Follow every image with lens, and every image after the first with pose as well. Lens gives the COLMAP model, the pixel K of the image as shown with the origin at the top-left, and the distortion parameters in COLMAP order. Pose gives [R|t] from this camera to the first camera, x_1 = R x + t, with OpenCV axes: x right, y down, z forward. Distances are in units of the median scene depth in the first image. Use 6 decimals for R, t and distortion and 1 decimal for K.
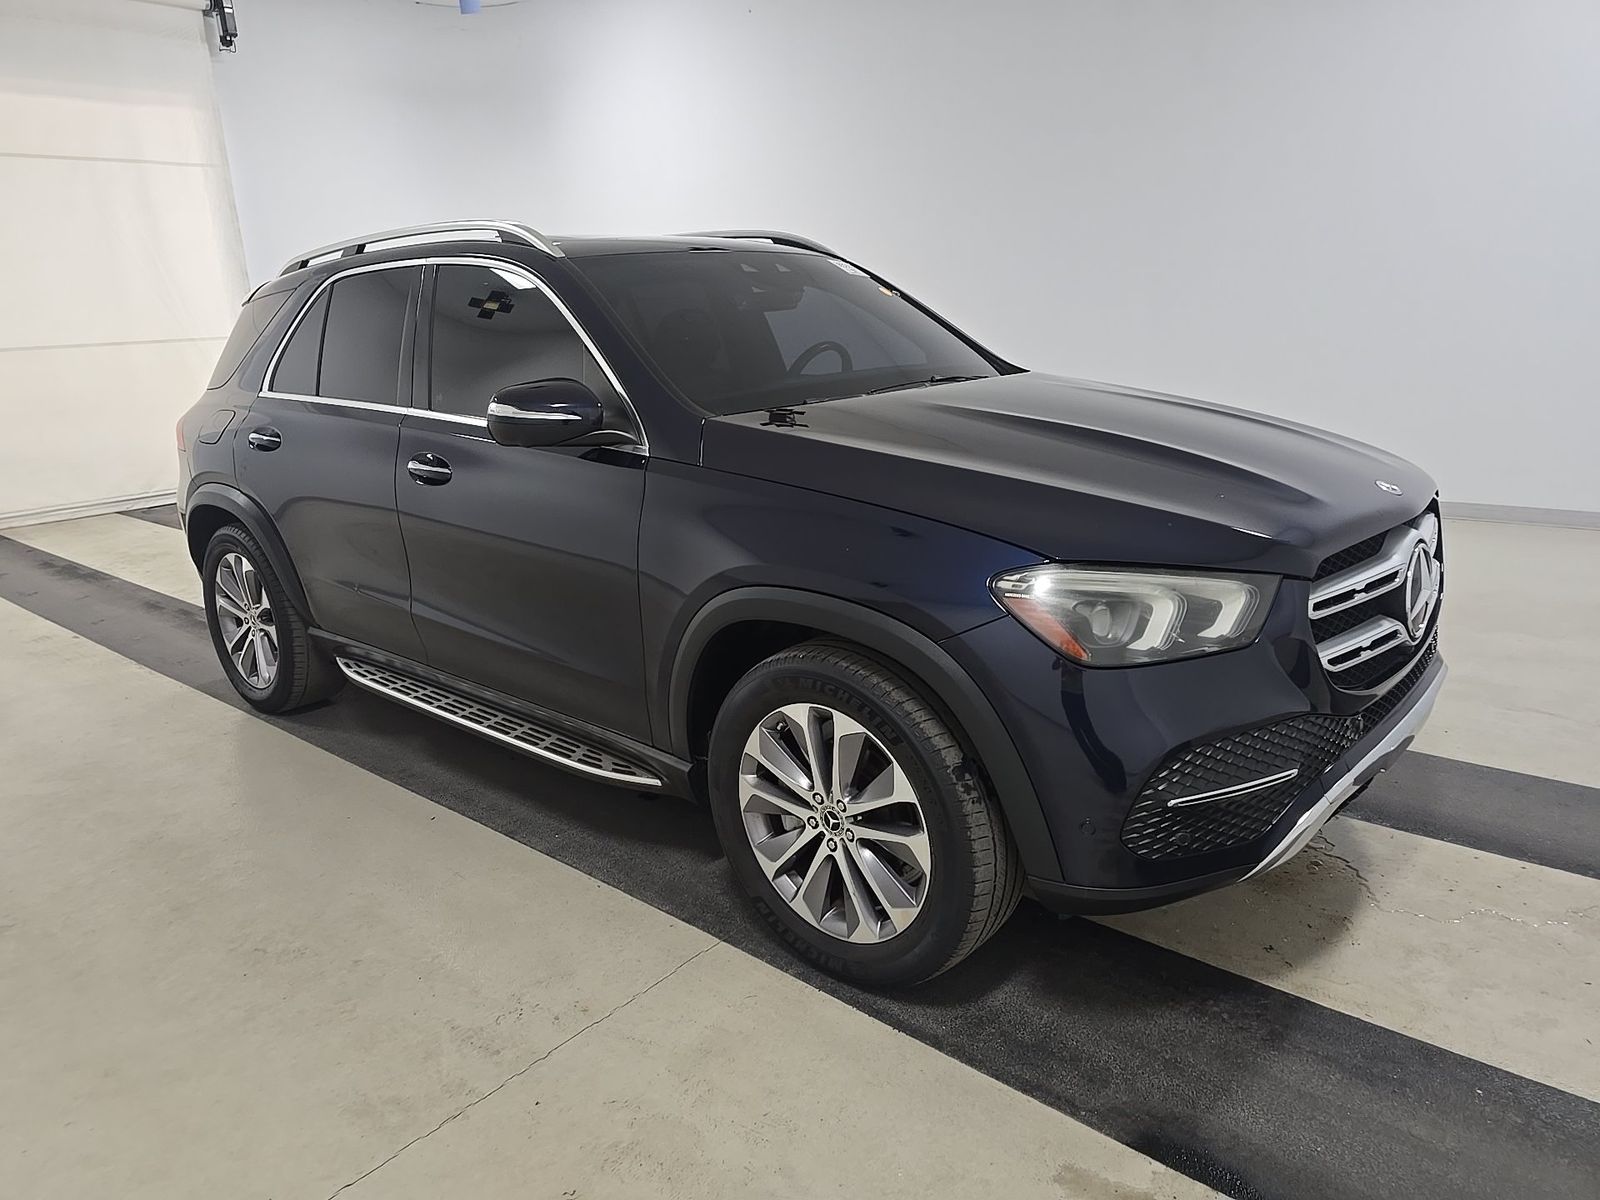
lens RADIAL K [[1118.8, 0, 800.0], [0, 1118.8, 600.0], [0, 0, 1]] dist [-0.005232, -0.007607]
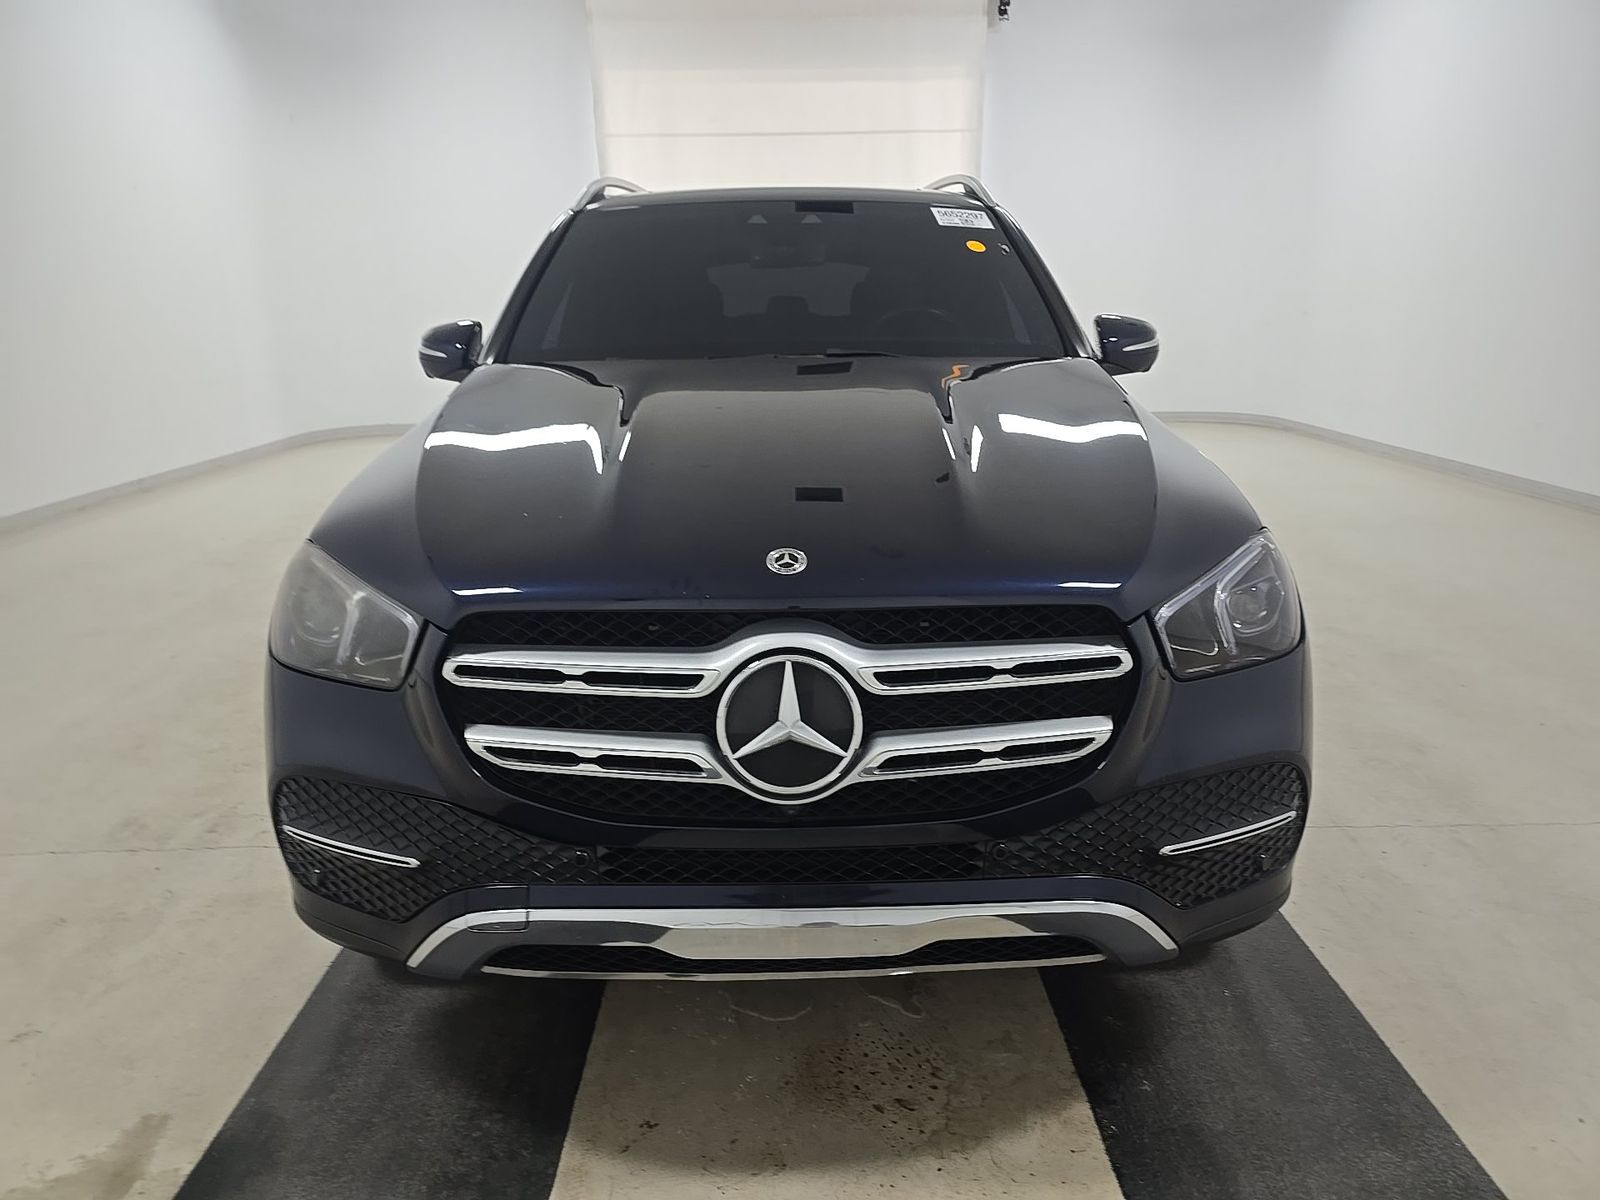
lens RADIAL K [[1118.8, 0, 800.0], [0, 1118.8, 600.0], [0, 0, 1]] dist [-0.005232, -0.007607]
pose [[0.650609, 0.225873, -0.725045, 1.025869], [-0.196417, 0.972307, 0.126650, -0.161979], [0.733573, 0.060011, 0.676956, 0.578320]]
